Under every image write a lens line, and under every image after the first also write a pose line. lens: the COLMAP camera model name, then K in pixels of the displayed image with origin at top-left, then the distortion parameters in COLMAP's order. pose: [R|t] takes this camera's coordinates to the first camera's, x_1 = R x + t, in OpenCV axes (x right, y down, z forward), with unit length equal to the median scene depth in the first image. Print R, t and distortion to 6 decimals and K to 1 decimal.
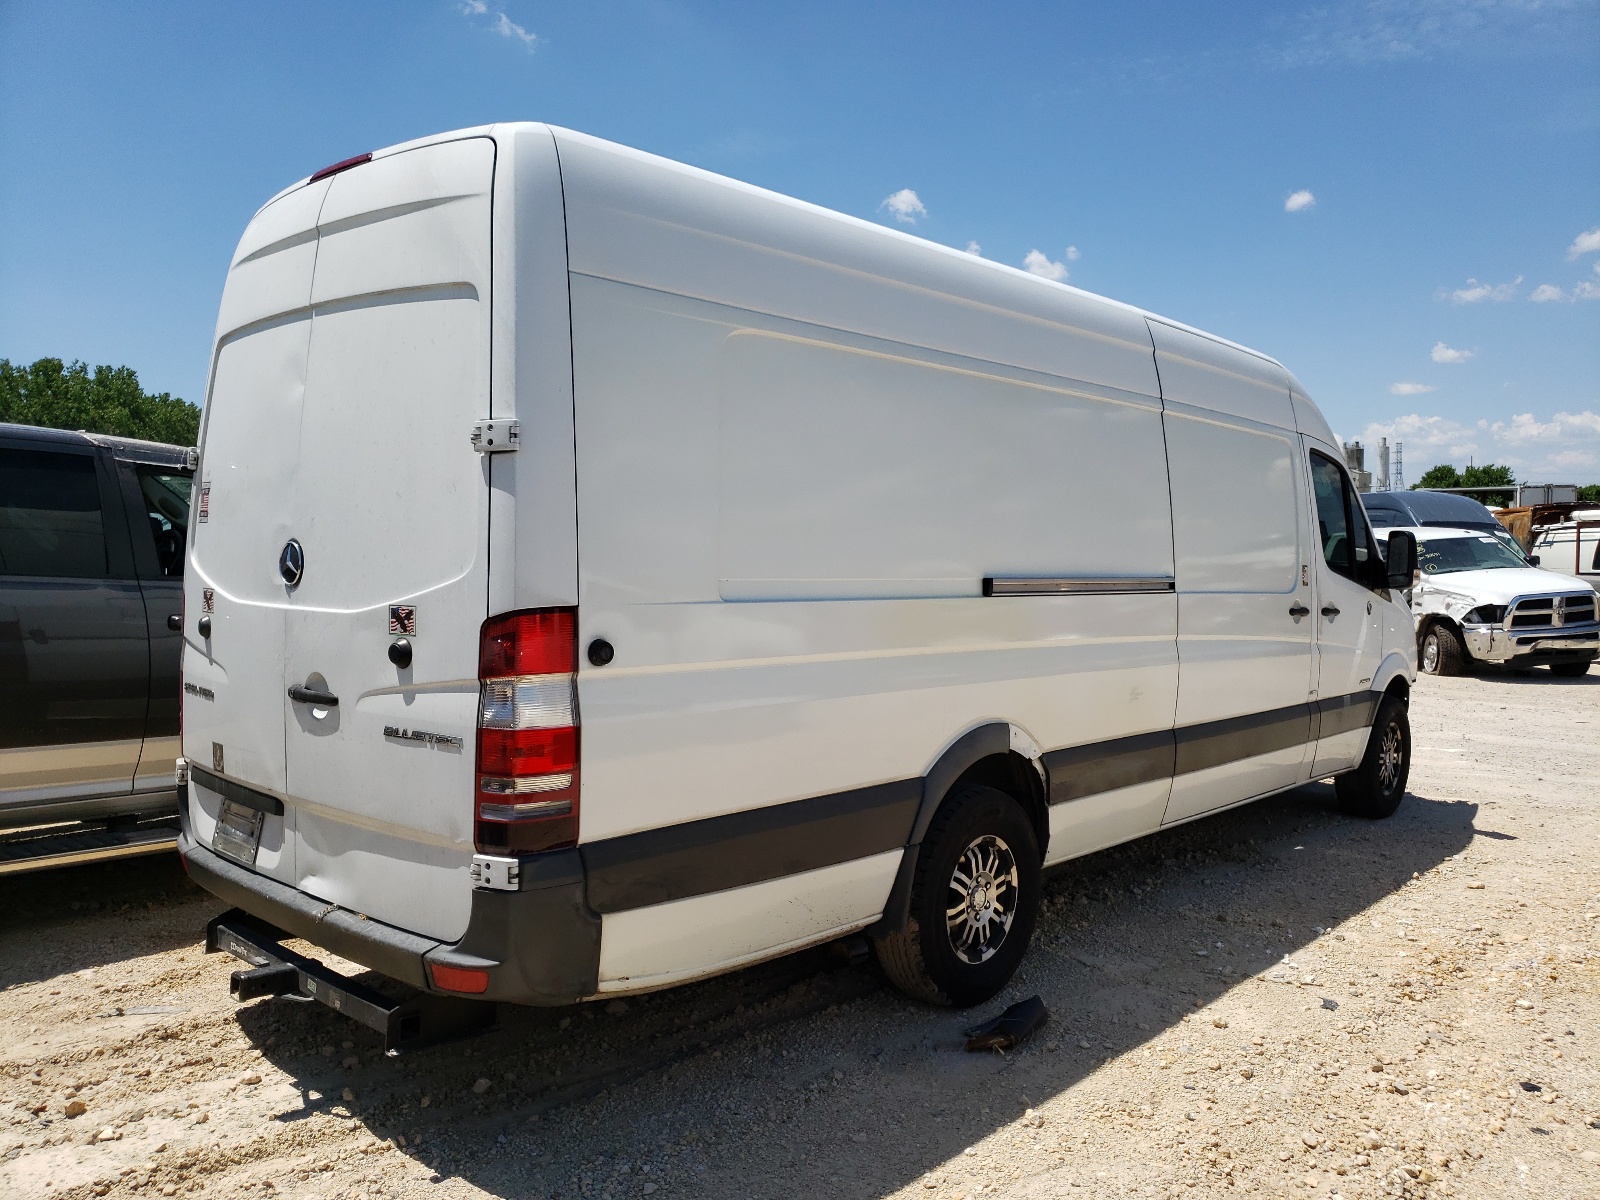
lens RADIAL K [[1226.2, 0, 809.9], [0, 1226.2, 608.2], [0, 0, 1]] dist [0.004899, 0.006411]
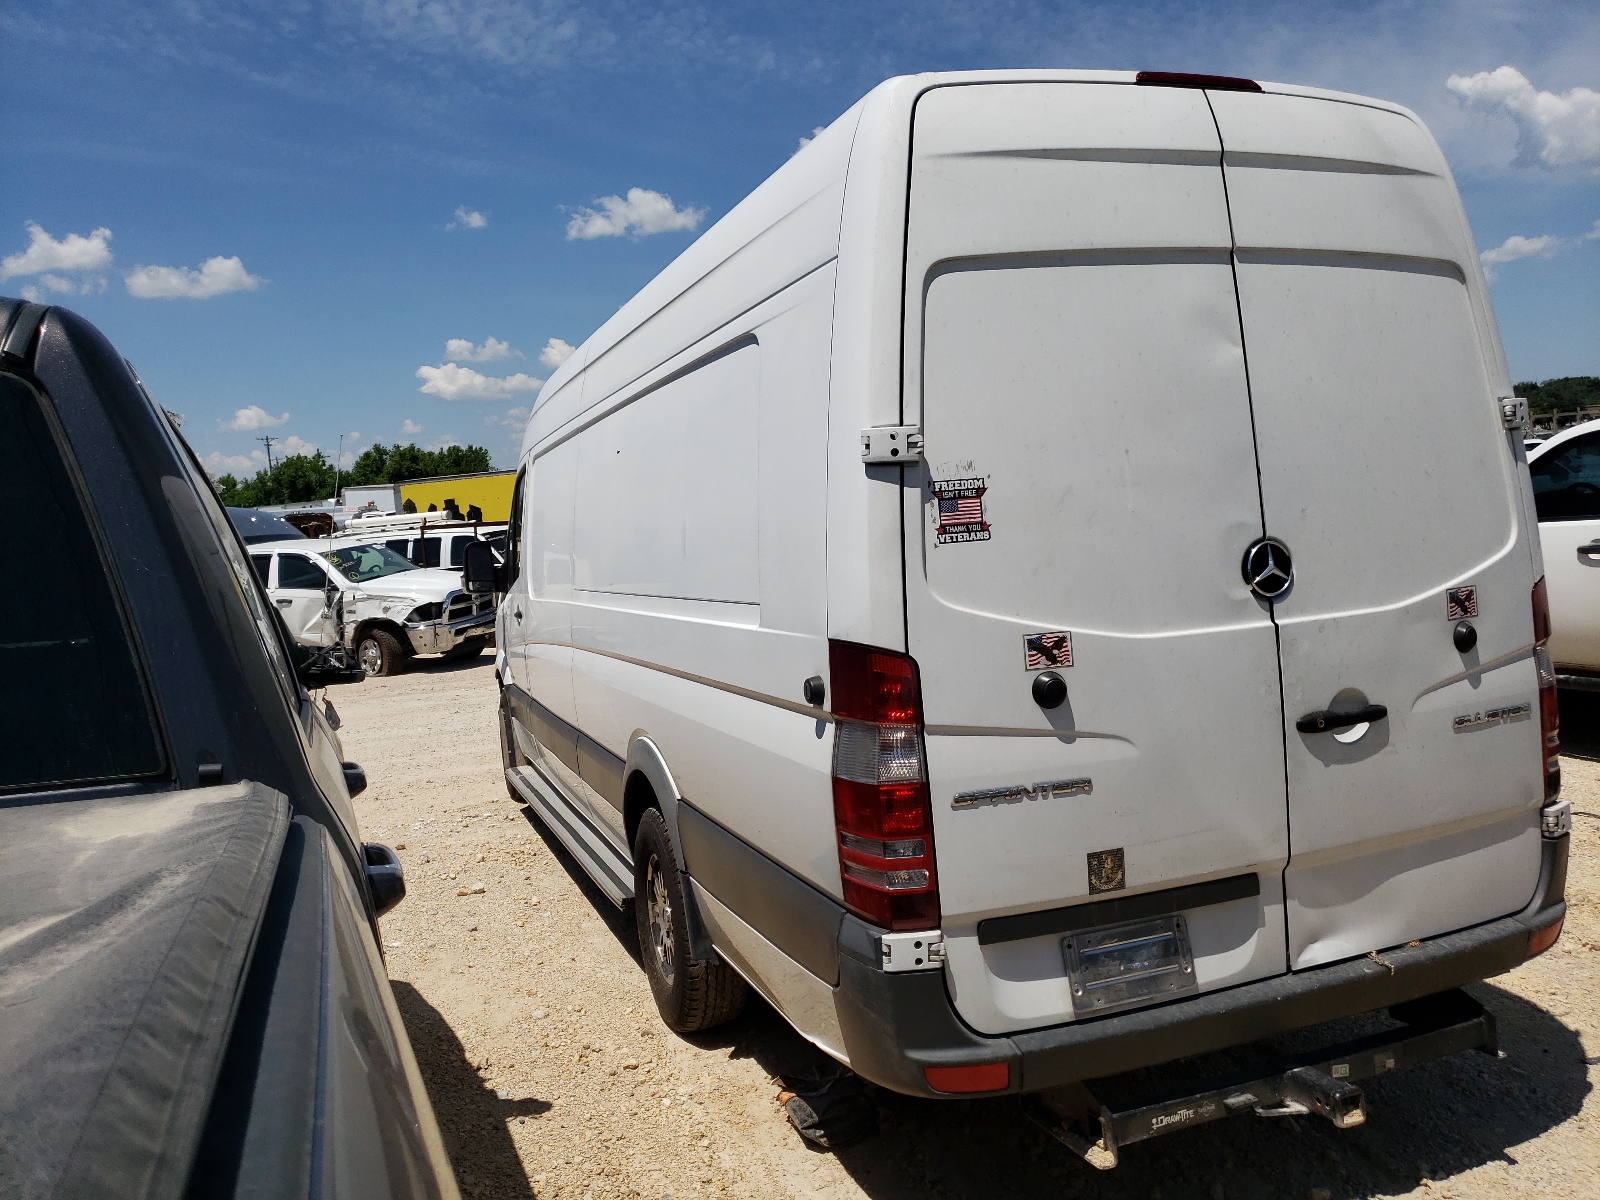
lens RADIAL K [[1226.2, 0, 808.5], [0, 1226.2, 586.9], [0, 0, 1]] dist [0.004899, 0.006411]
pose [[0.465095, -0.093926, 0.880264, -1.210864], [0.124727, 0.991389, 0.039883, -0.089607], [-0.876430, 0.091243, 0.472806, 0.848257]]
